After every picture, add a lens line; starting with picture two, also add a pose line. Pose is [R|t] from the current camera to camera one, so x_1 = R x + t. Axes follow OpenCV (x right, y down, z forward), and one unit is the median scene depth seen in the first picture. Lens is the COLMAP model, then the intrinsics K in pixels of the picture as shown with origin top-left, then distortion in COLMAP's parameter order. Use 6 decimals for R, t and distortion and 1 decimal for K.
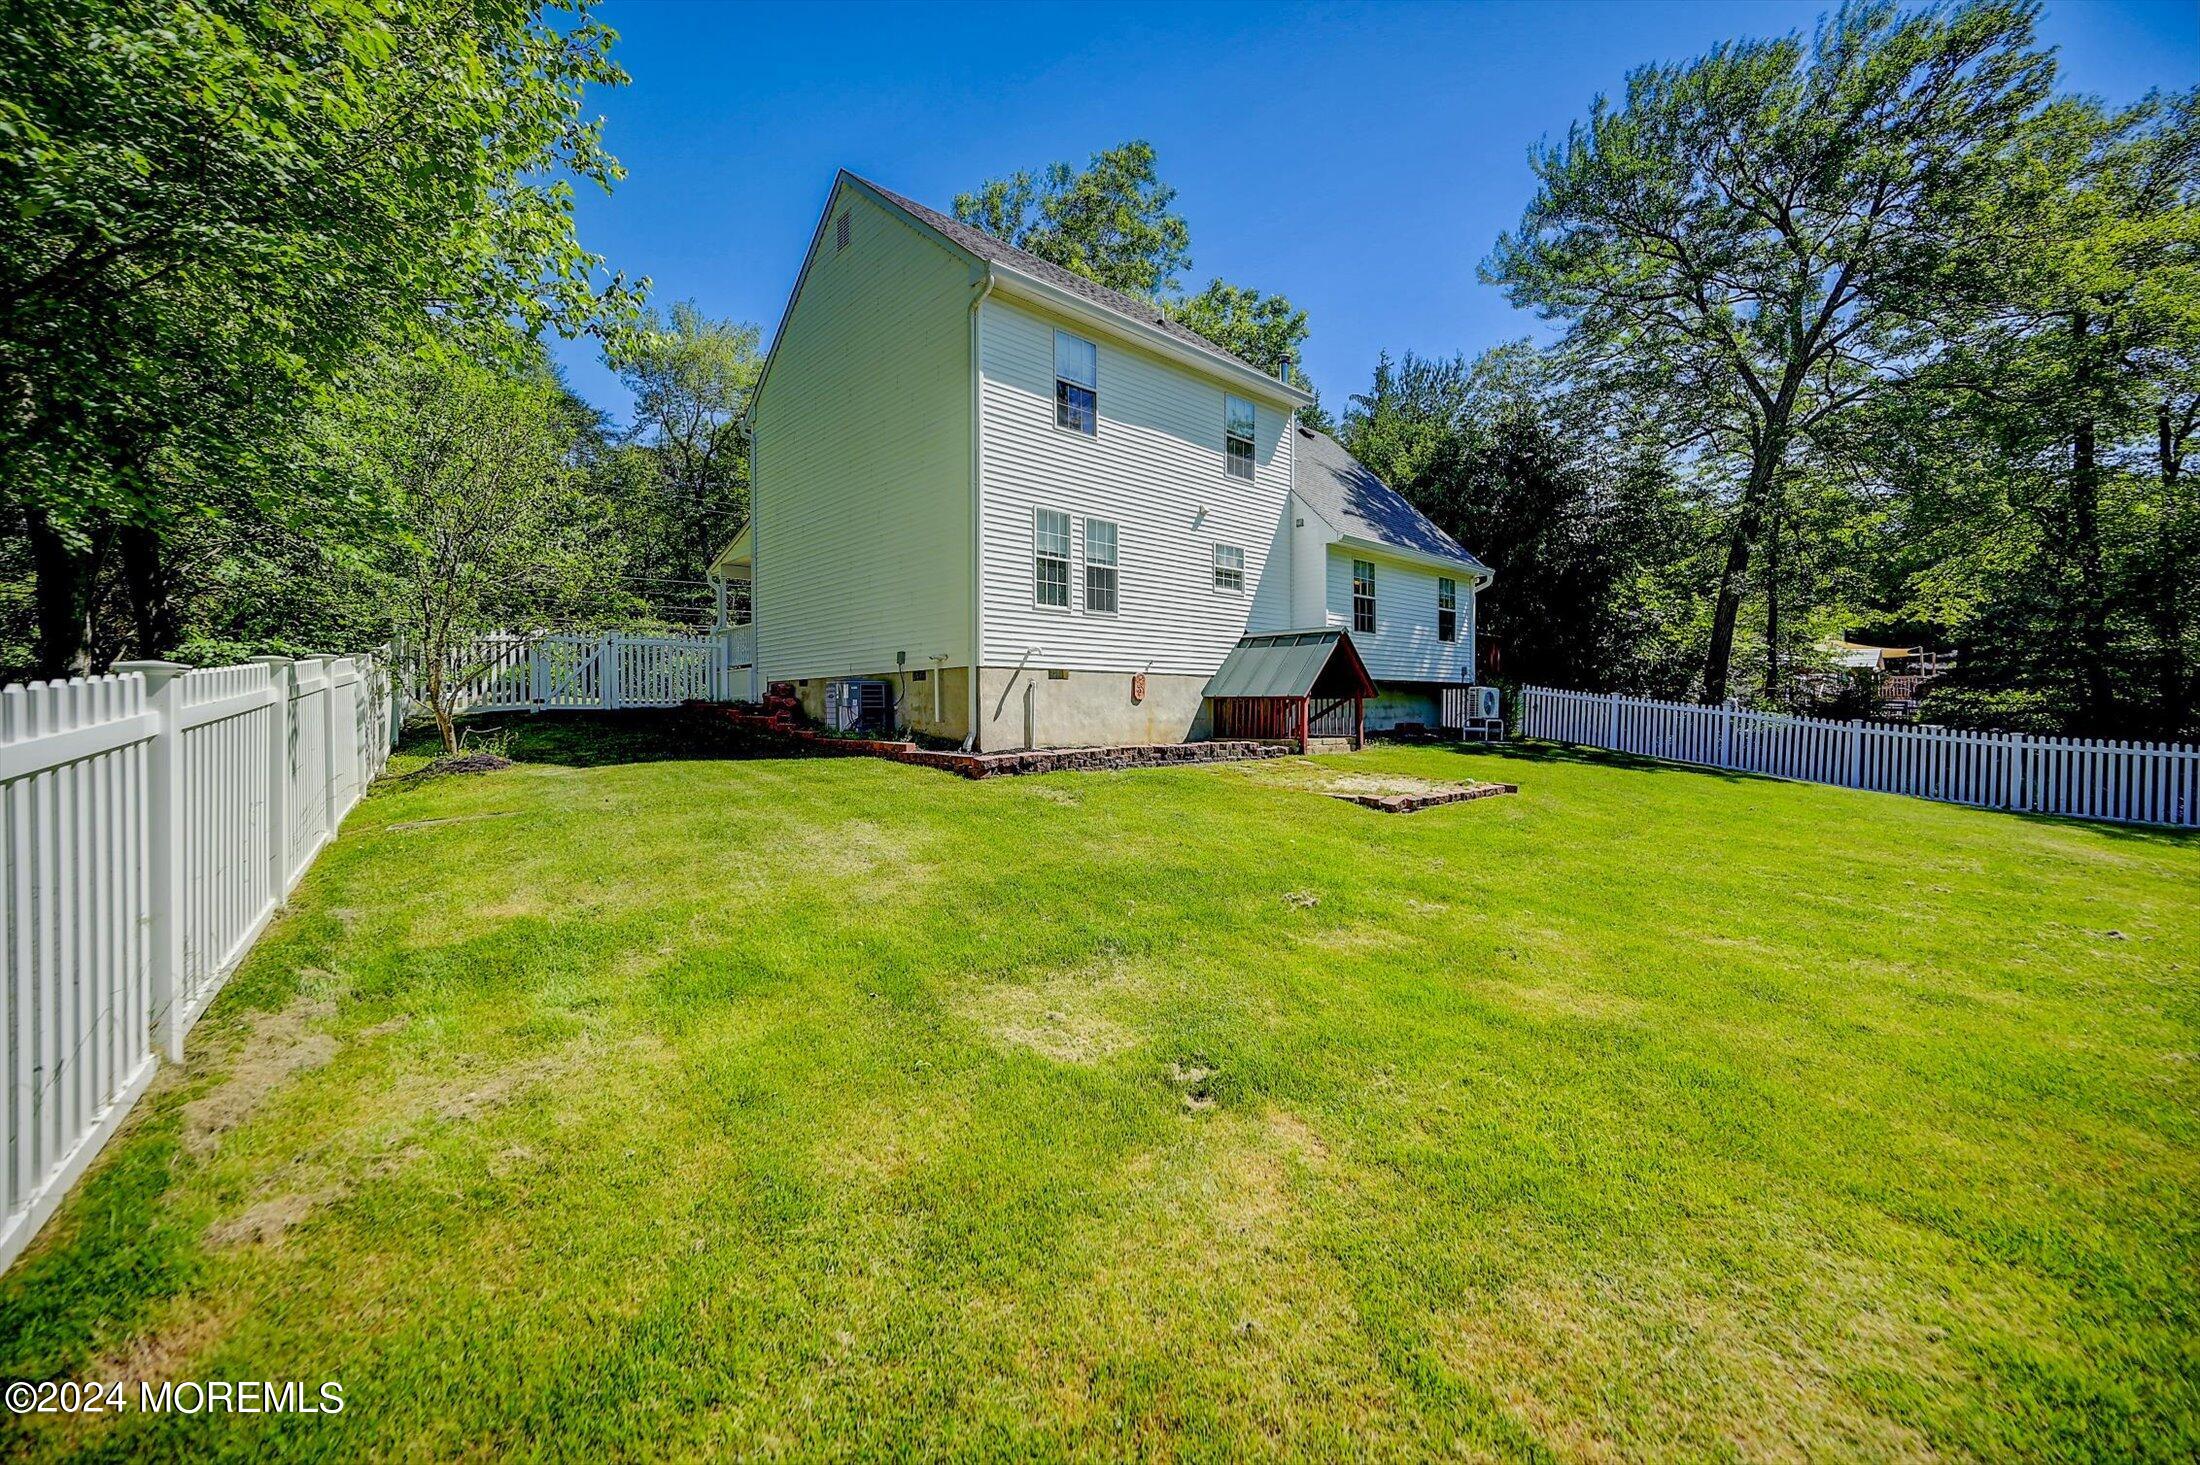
lens RADIAL K [[947.3, 0, 1100.0], [0, 947.3, 732.5], [0, 0, 1]] dist [0.000527, 0.000027]
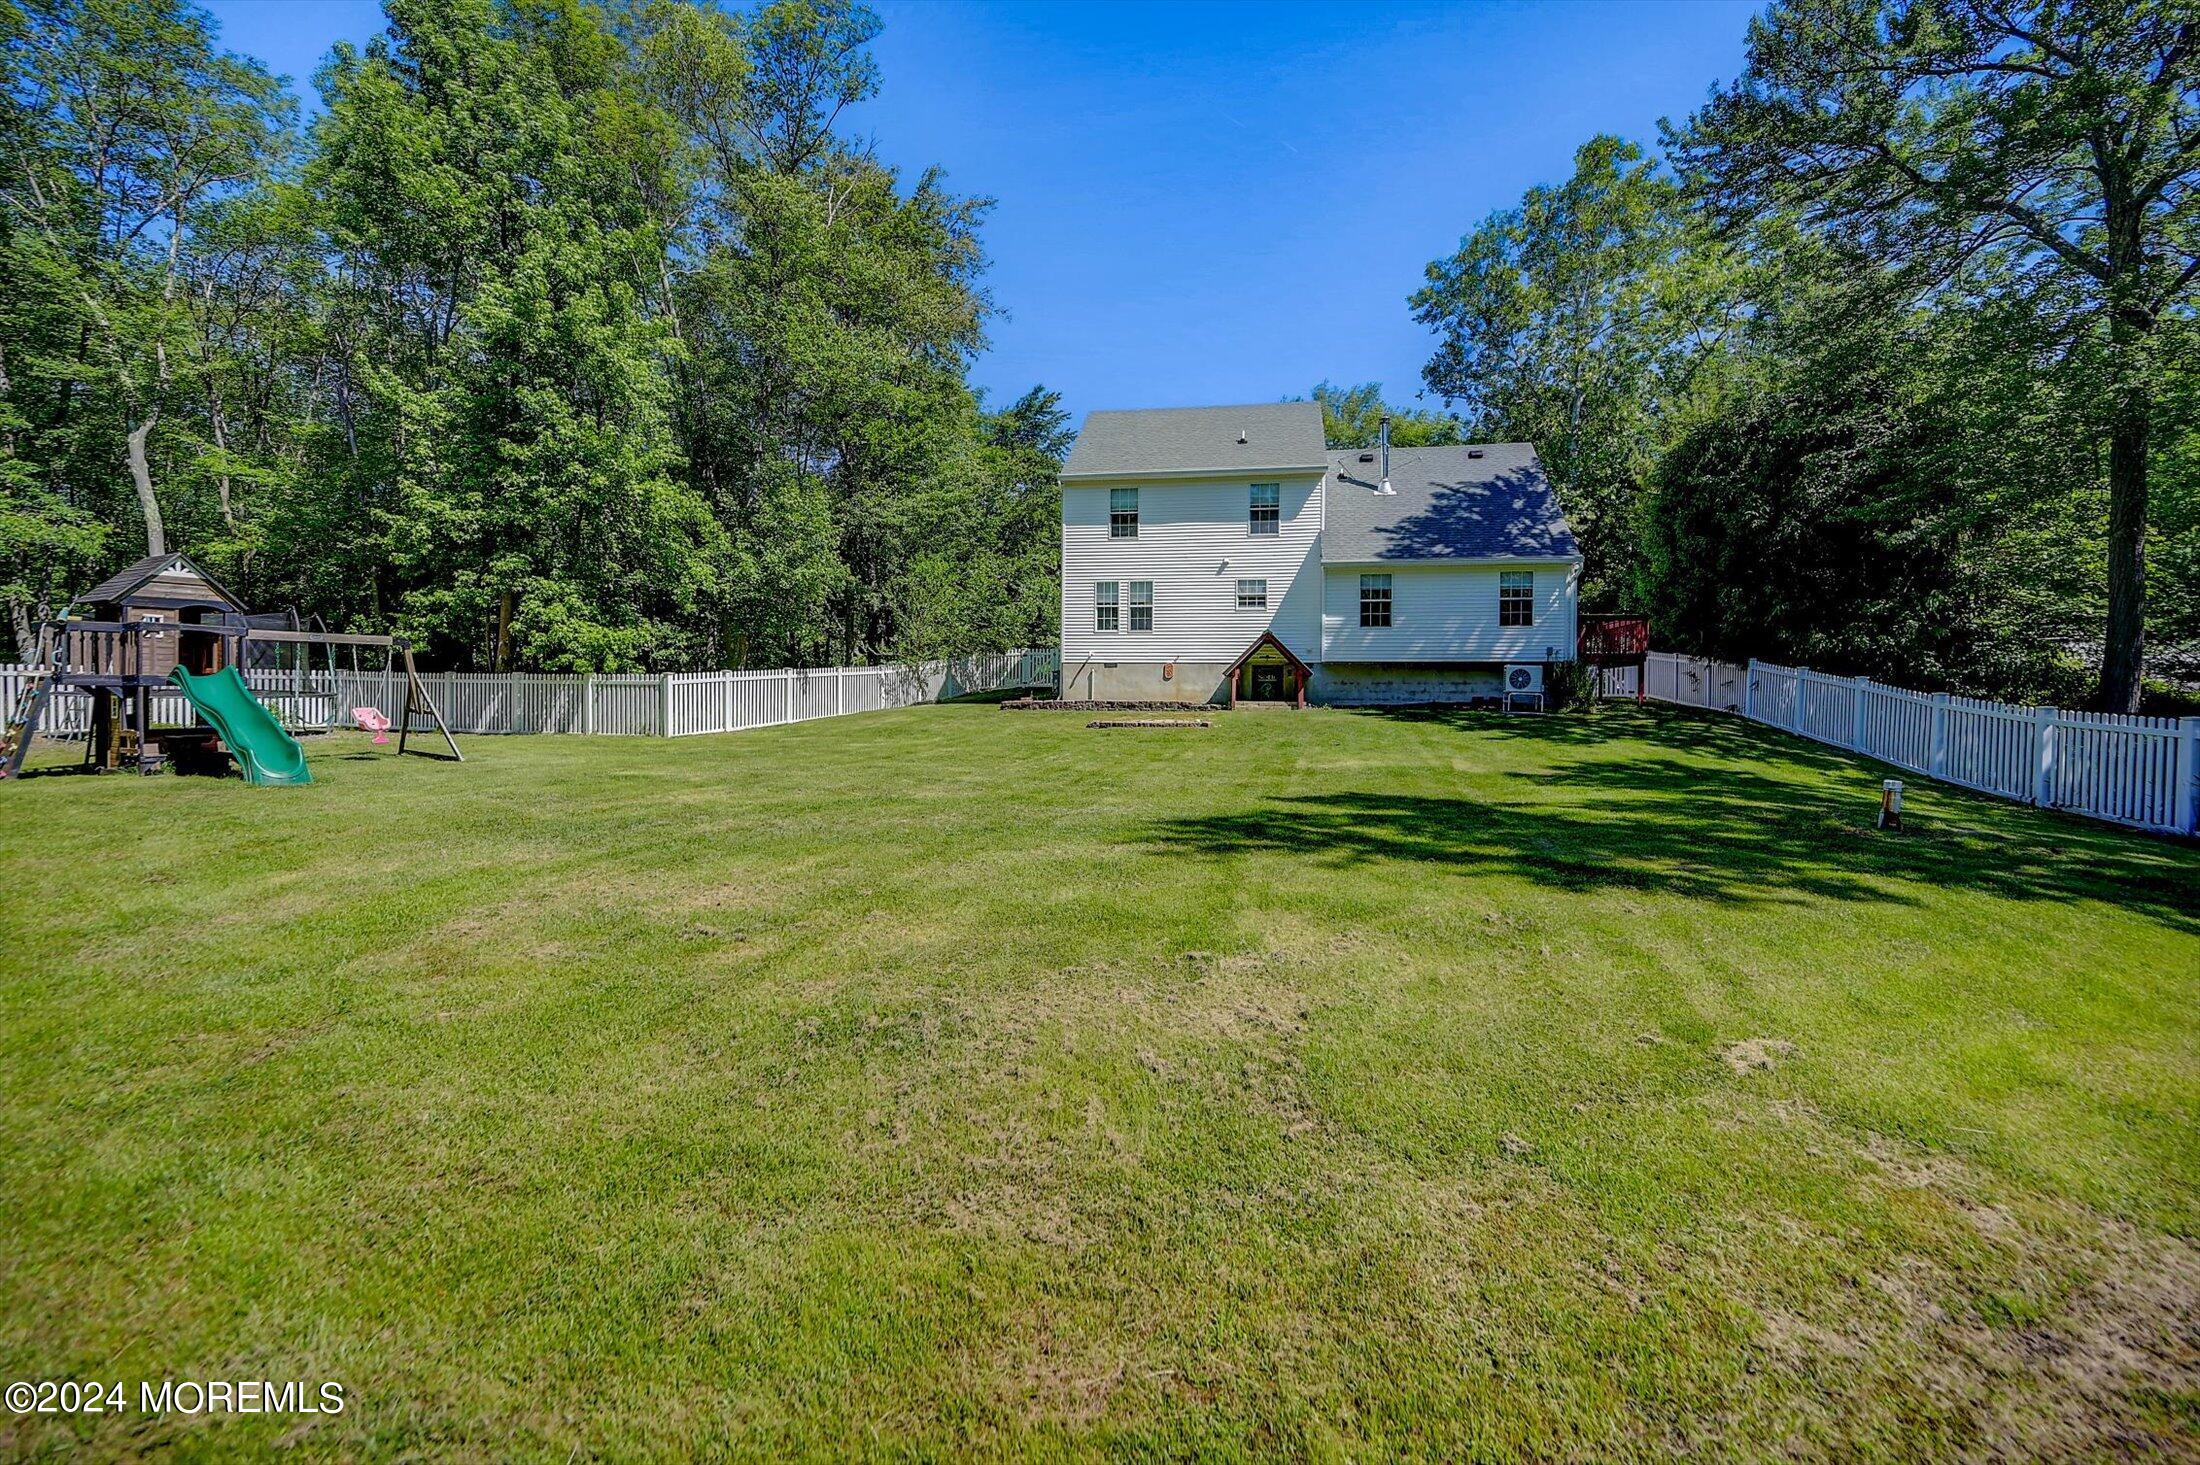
lens RADIAL K [[906.5, 0, 1091.7], [0, 906.5, 695.9], [0, 0, 1]] dist [-0.000807, 0.000014]
pose [[0.556483, 0.002268, -0.830856, 1.397331], [-0.028478, 0.999461, -0.016345, 0.030427], [0.830370, 0.032757, 0.556248, -0.054480]]
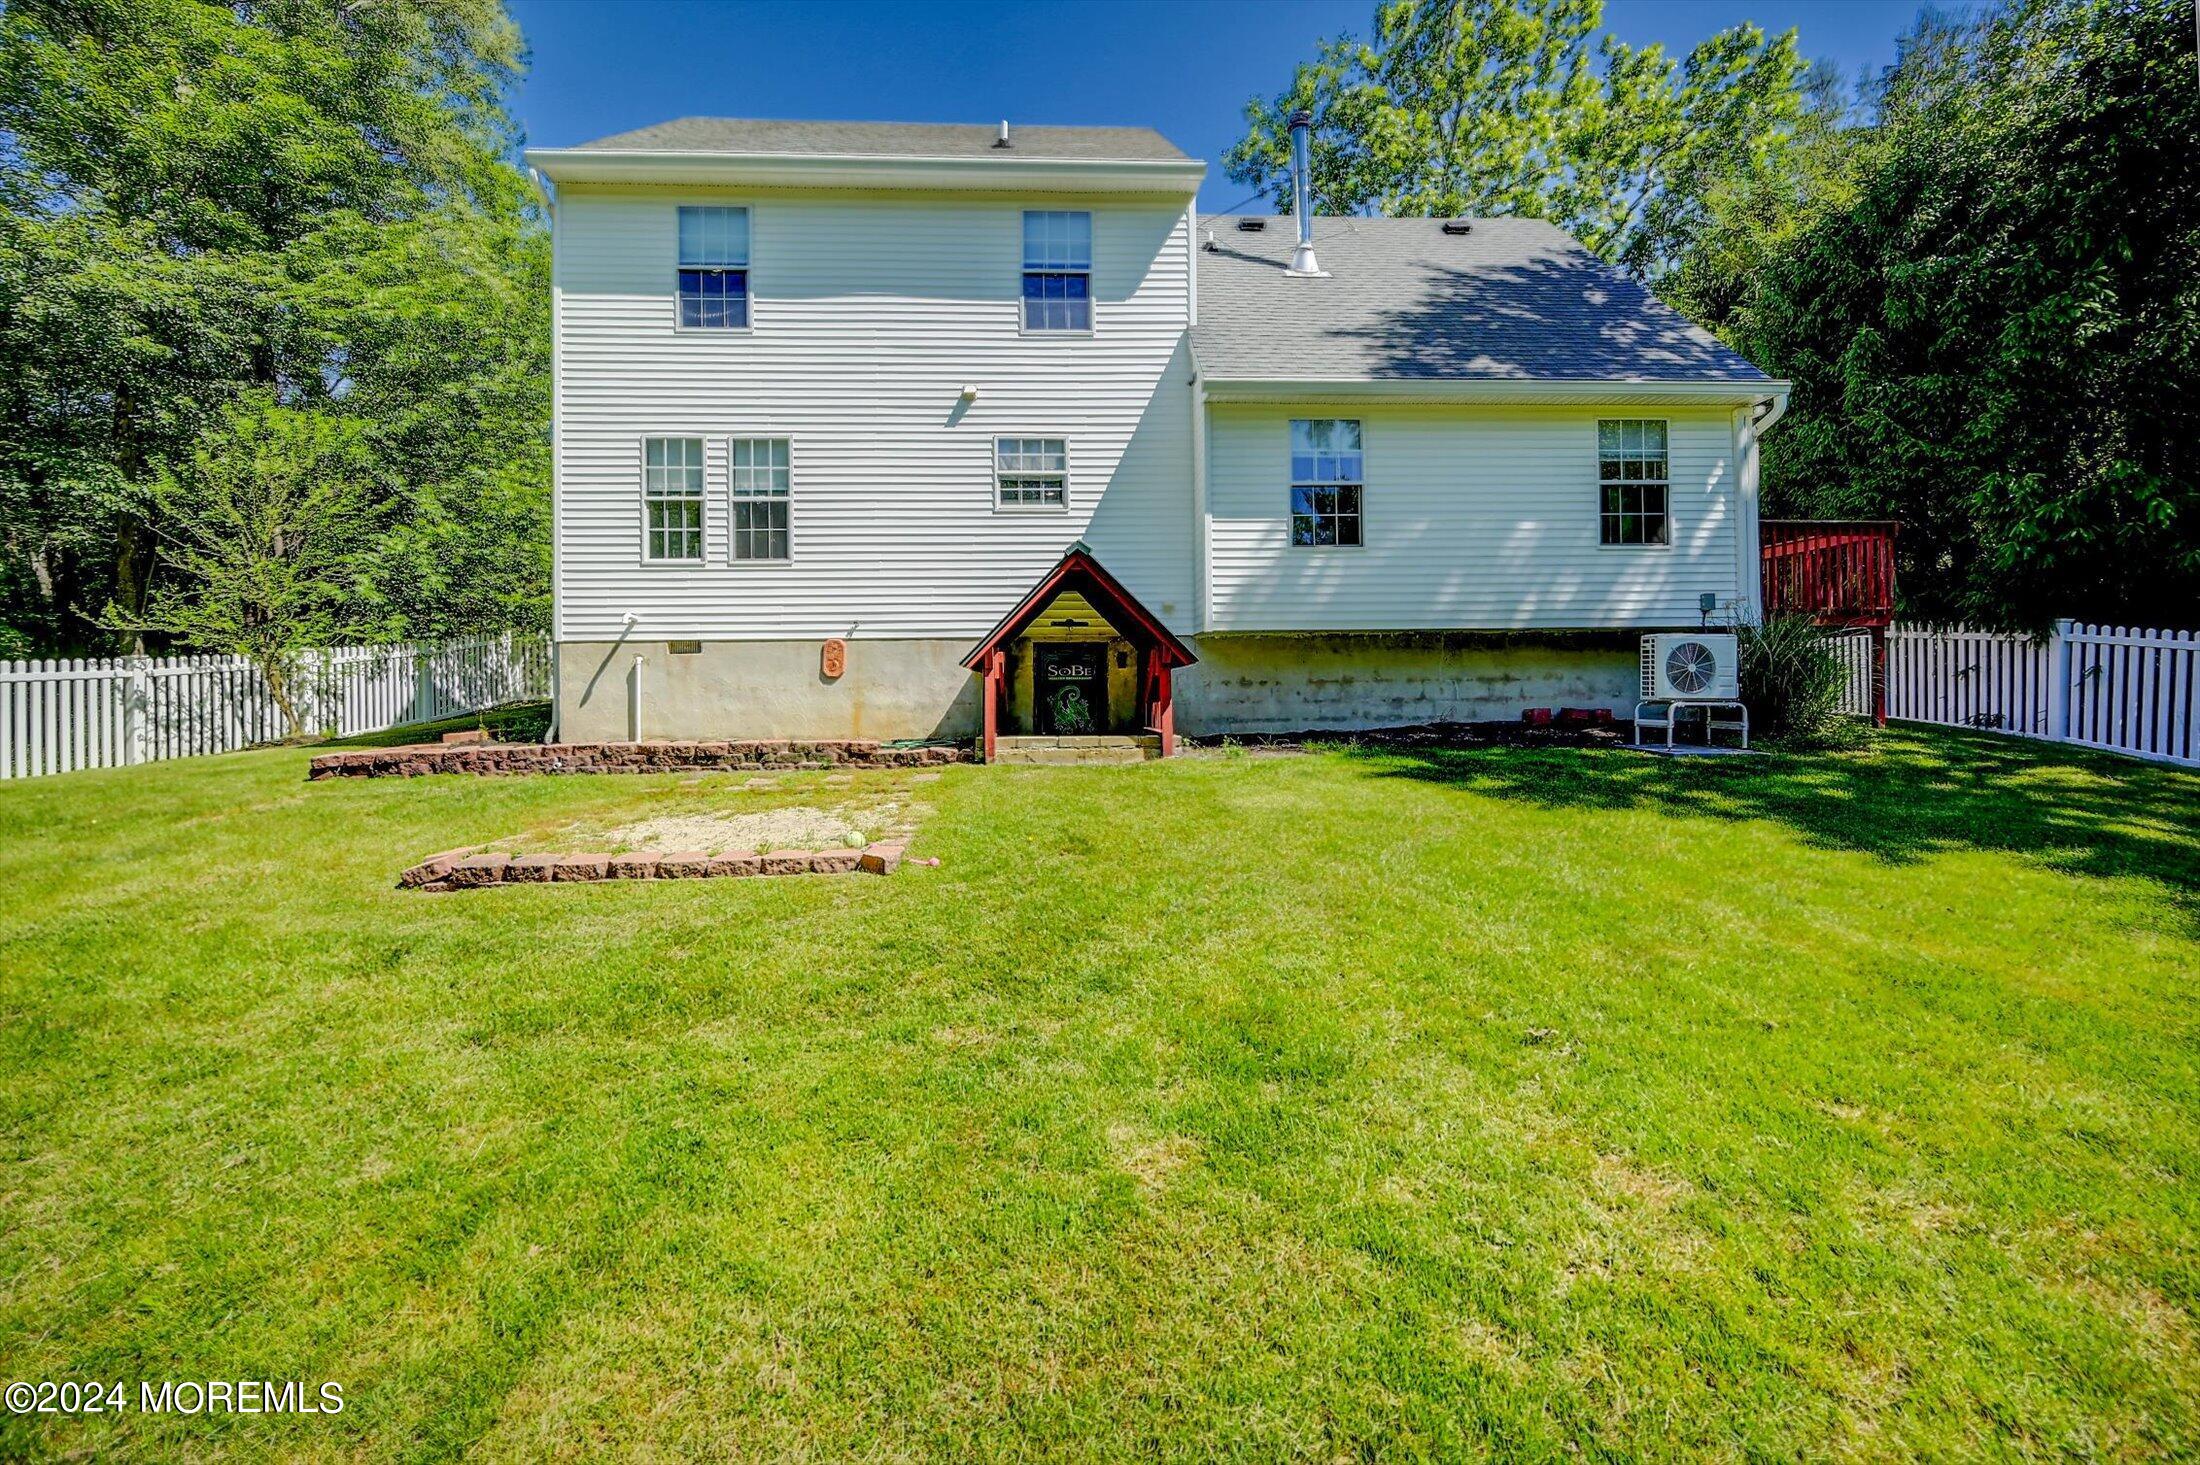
lens RADIAL K [[906.5, 0, 1091.7], [0, 906.5, 695.9], [0, 0, 1]] dist [-0.000807, 0.000014]
pose [[0.744651, -0.004315, -0.667440, 0.662123], [-0.005070, 0.999914, -0.012121, -0.013375], [0.667435, 0.012410, 0.744565, 0.637019]]
